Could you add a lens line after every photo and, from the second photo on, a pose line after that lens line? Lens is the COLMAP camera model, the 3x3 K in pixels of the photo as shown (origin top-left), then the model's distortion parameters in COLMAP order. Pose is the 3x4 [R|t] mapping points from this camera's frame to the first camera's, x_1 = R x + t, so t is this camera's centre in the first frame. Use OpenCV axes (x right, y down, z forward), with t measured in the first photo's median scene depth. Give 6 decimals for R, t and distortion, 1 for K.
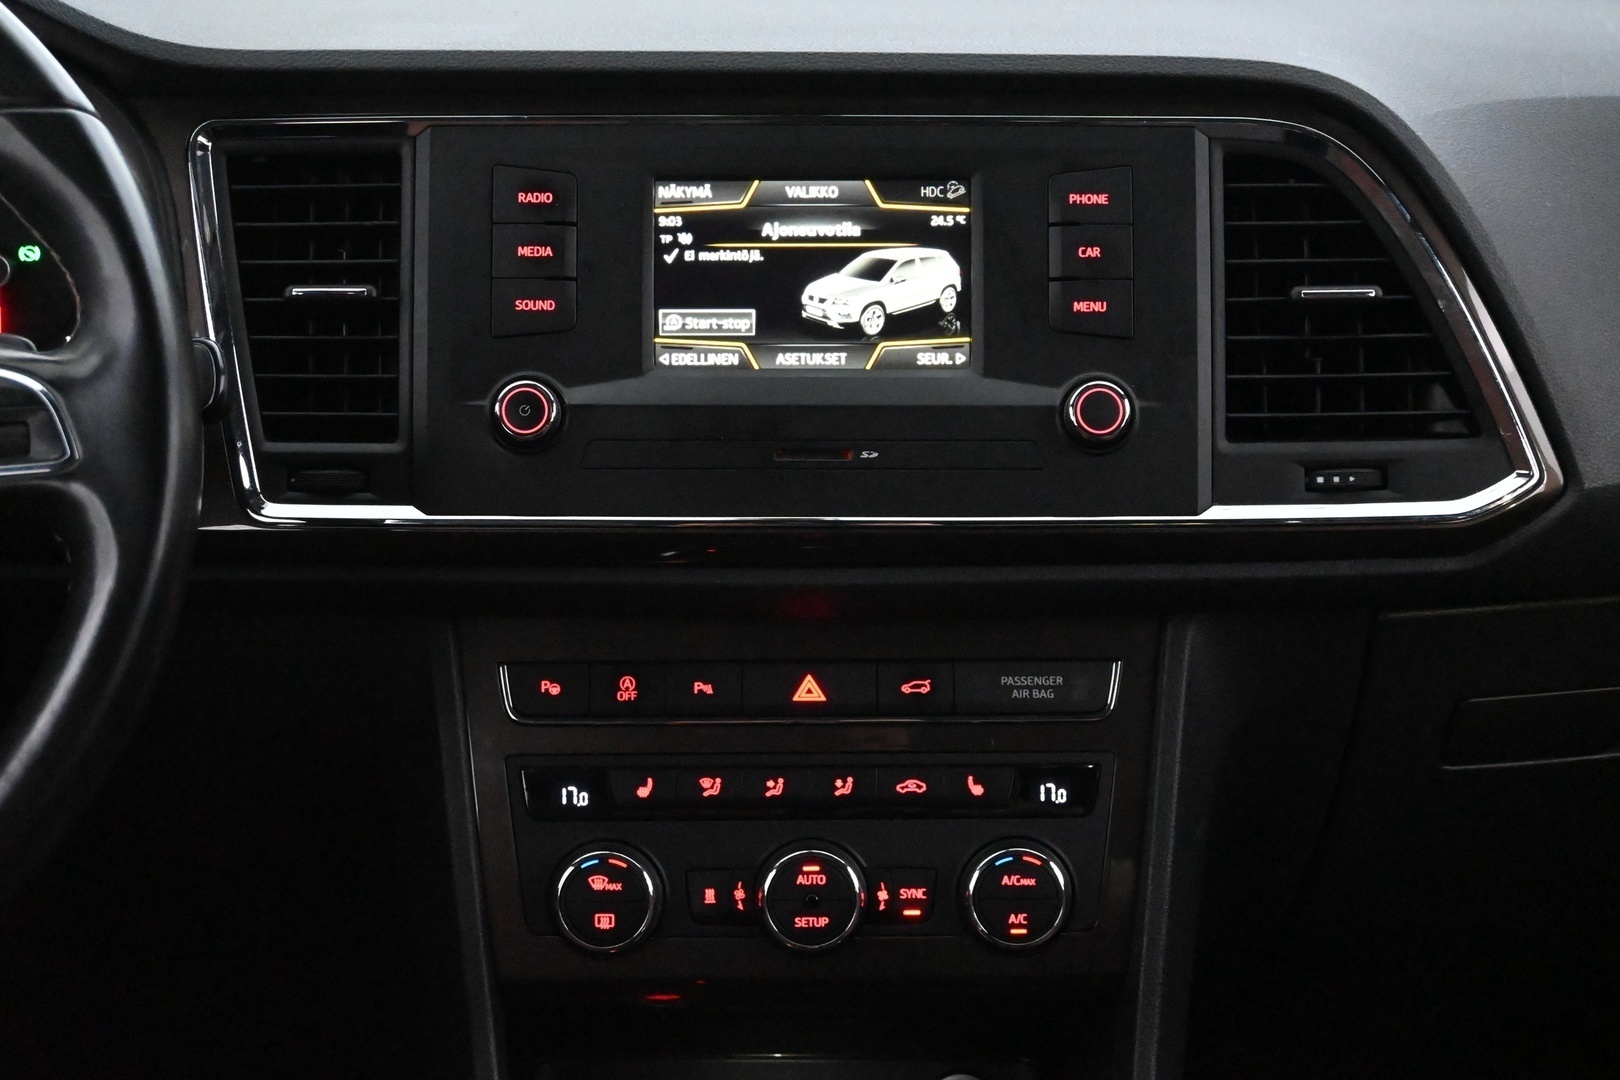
lens RADIAL K [[2658.6, 0, 808.4], [0, 2658.6, 536.3], [0, 0, 1]] dist [0.011036, 0.000000]
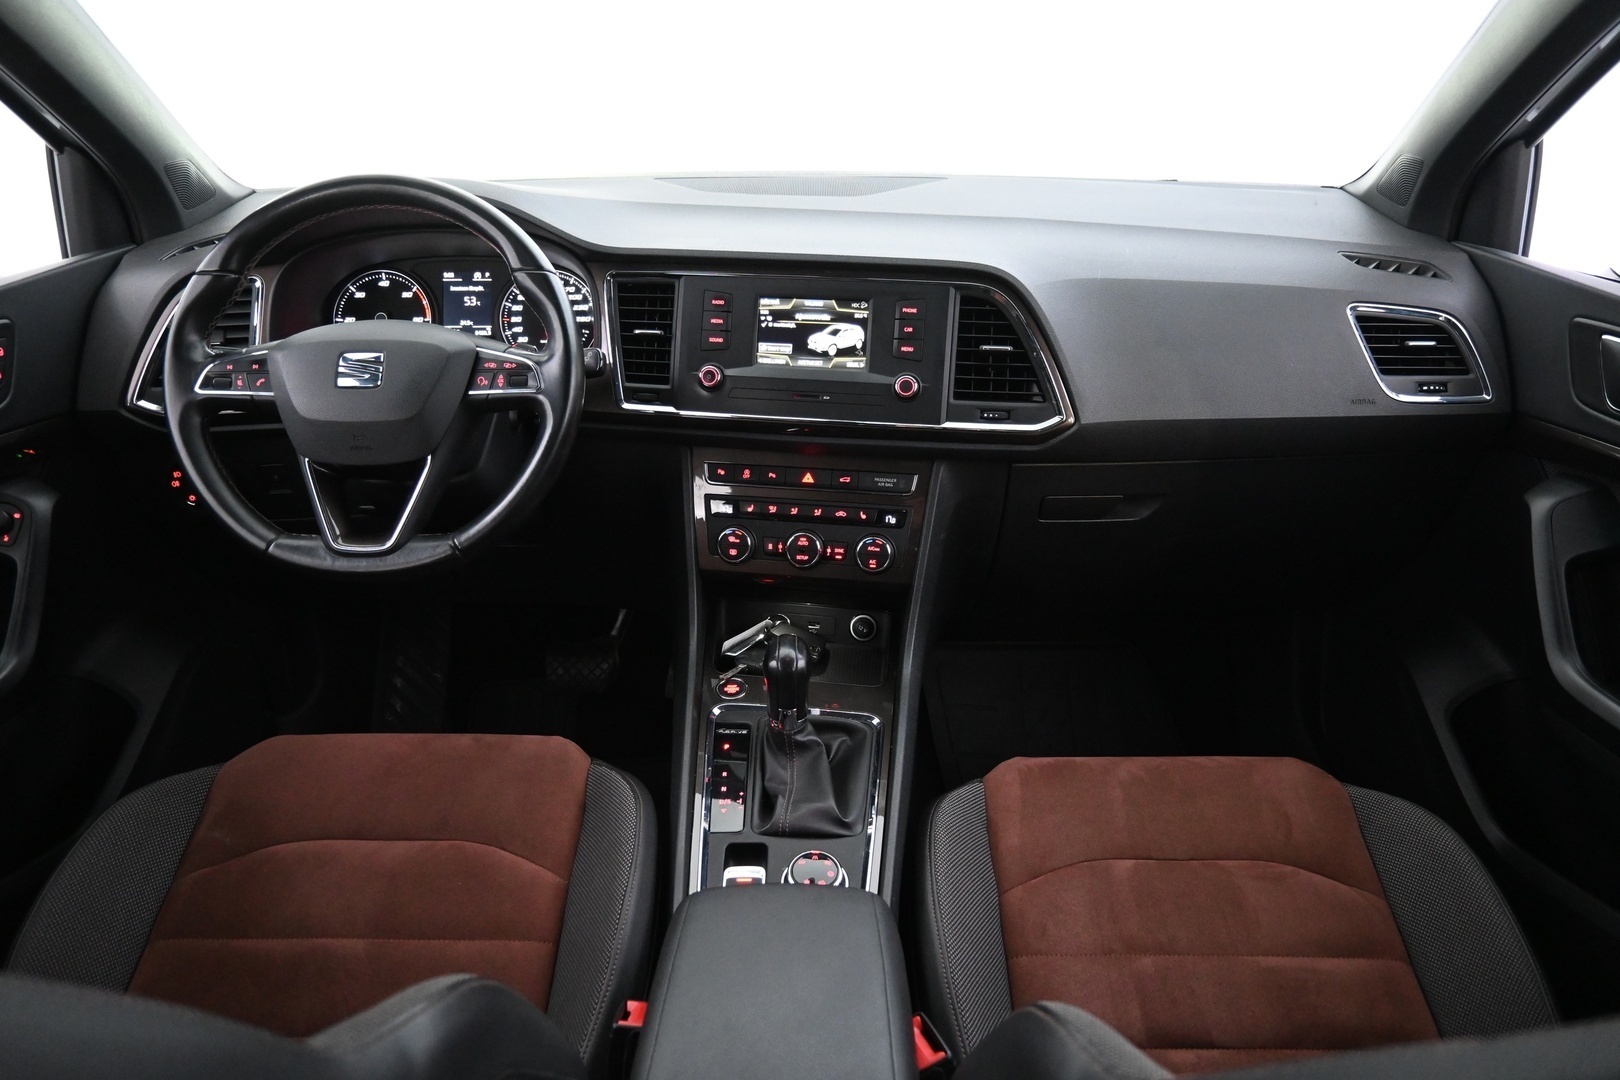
lens RADIAL K [[1081.0, 0, 811.0], [0, 1081.0, 542.8], [0, 0, 1]] dist [-0.014385, -0.000287]
pose [[0.985866, 0.072837, -0.150871, 0.191694], [-0.054604, 0.991069, 0.121654, -0.016248], [0.158385, -0.111696, 0.981039, -0.164275]]
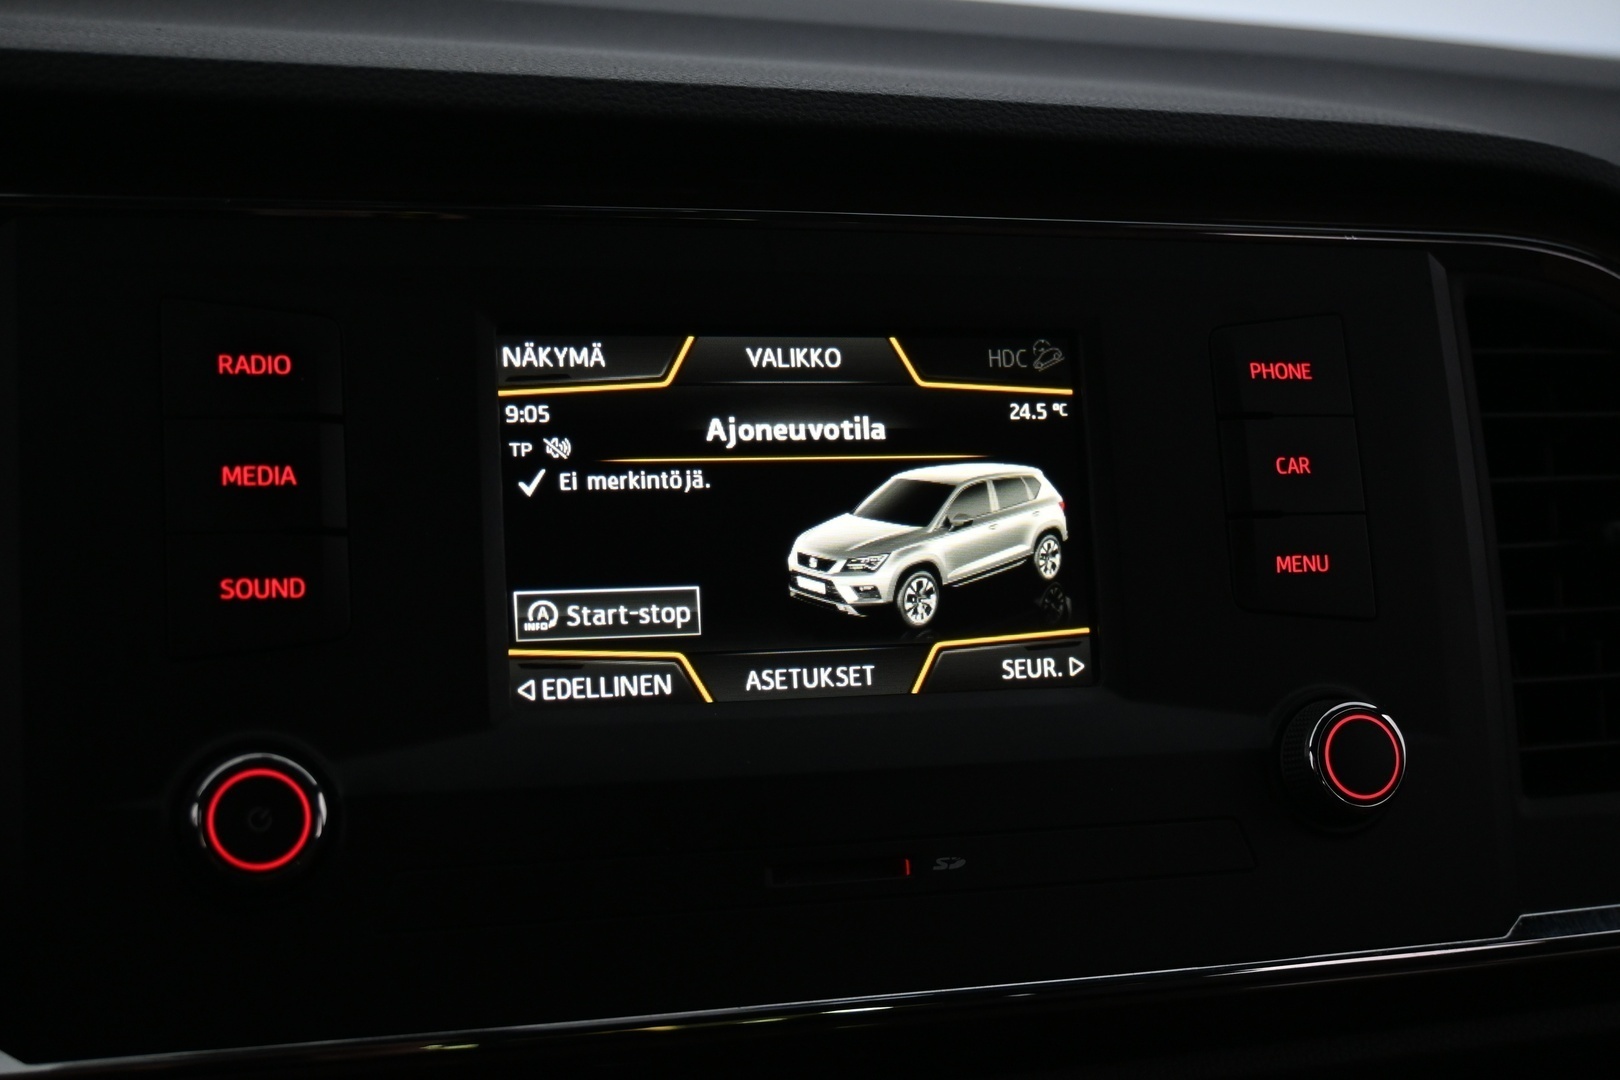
lens RADIAL K [[2174.7, 0, 806.8], [0, 2174.7, 538.6], [0, 0, 1]] dist [0.013882, 0.000000]
pose [[0.956052, -0.020112, 0.292507, -0.121991], [0.049132, 0.994527, -0.092204, -0.054791], [-0.289052, 0.102523, 0.951808, 0.597050]]
